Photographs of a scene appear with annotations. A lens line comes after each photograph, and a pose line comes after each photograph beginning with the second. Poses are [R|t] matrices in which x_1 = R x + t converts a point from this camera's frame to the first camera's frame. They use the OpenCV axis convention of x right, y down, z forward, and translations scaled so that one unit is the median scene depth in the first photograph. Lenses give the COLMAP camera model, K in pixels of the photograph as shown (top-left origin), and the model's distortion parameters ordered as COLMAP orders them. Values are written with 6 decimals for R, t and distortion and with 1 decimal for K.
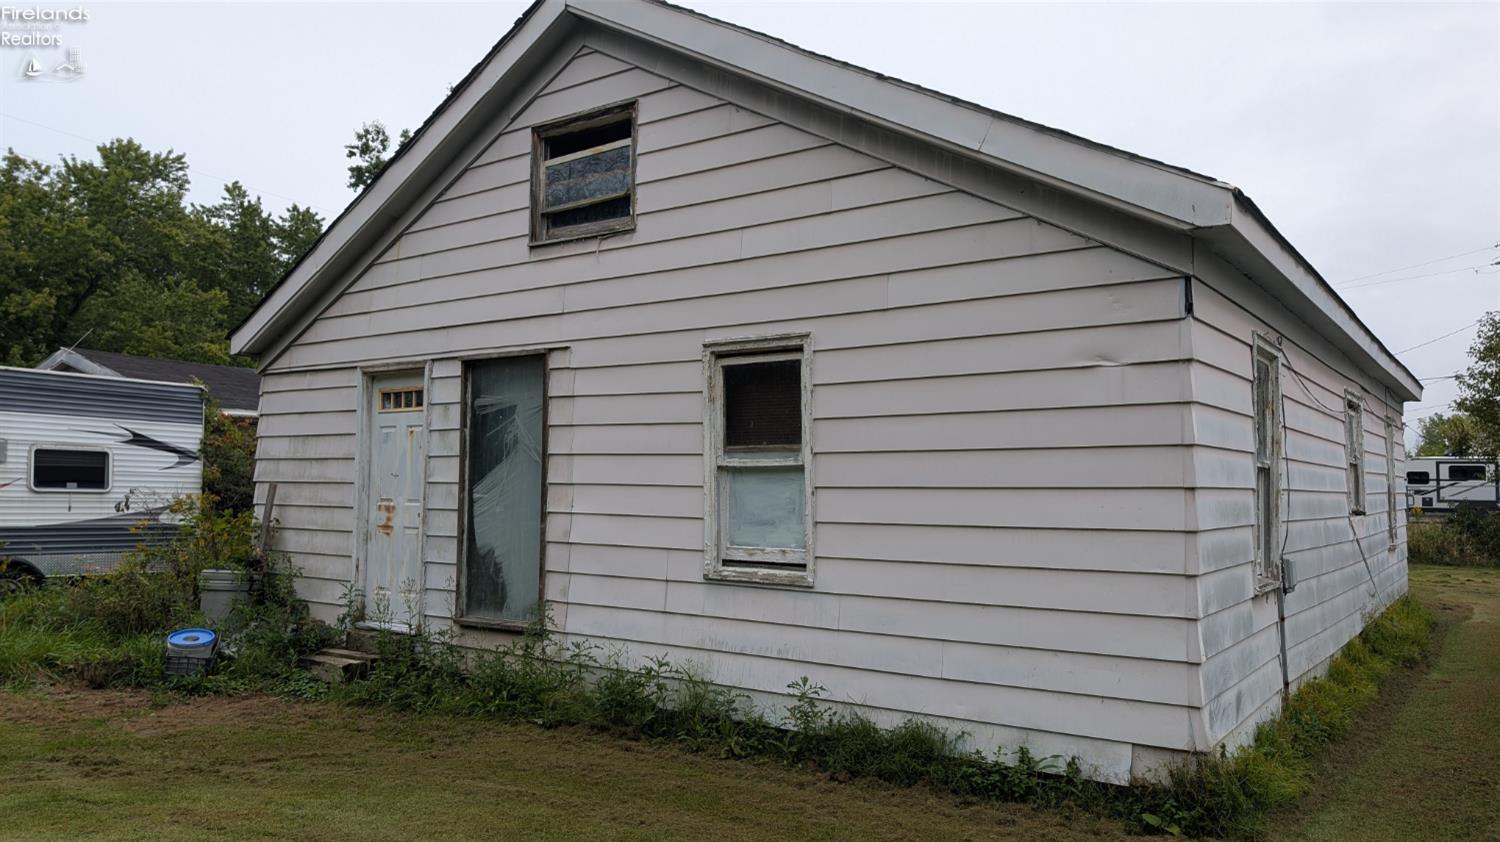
lens RADIAL K [[1085.1, 0, 750.0], [0, 1085.1, 421.0], [0, 0, 1]] dist [0.093273, -0.149408]
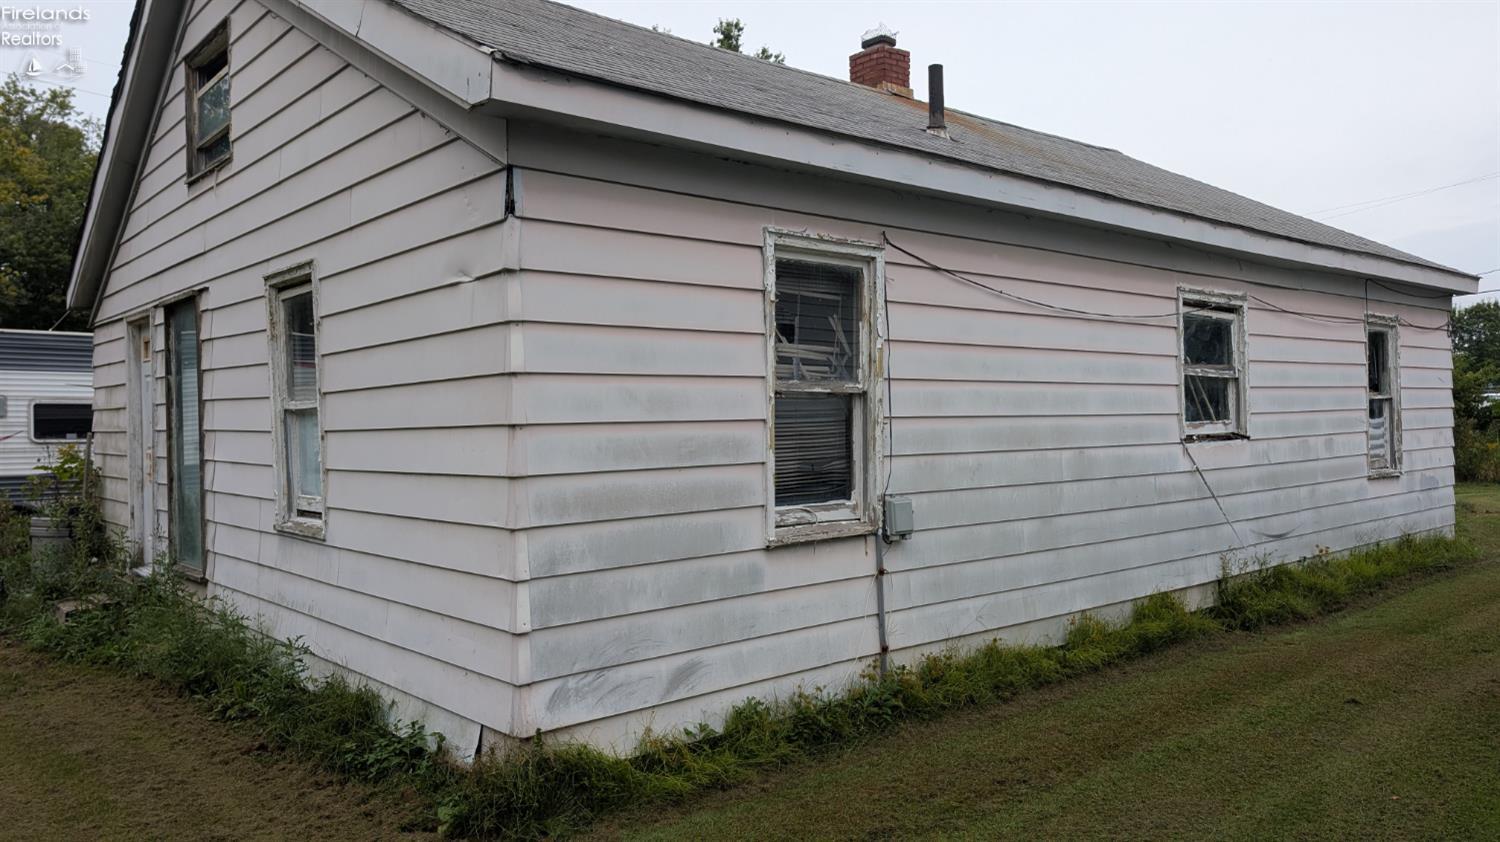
lens RADIAL K [[1110.6, 0, 750.0], [0, 1110.6, 421.0], [0, 0, 1]] dist [-0.008882, -0.005013]
pose [[0.977831, -0.025789, -0.207803, 0.552414], [0.038856, 0.997499, 0.059046, 0.011189], [0.205760, -0.065811, 0.976387, 0.159350]]
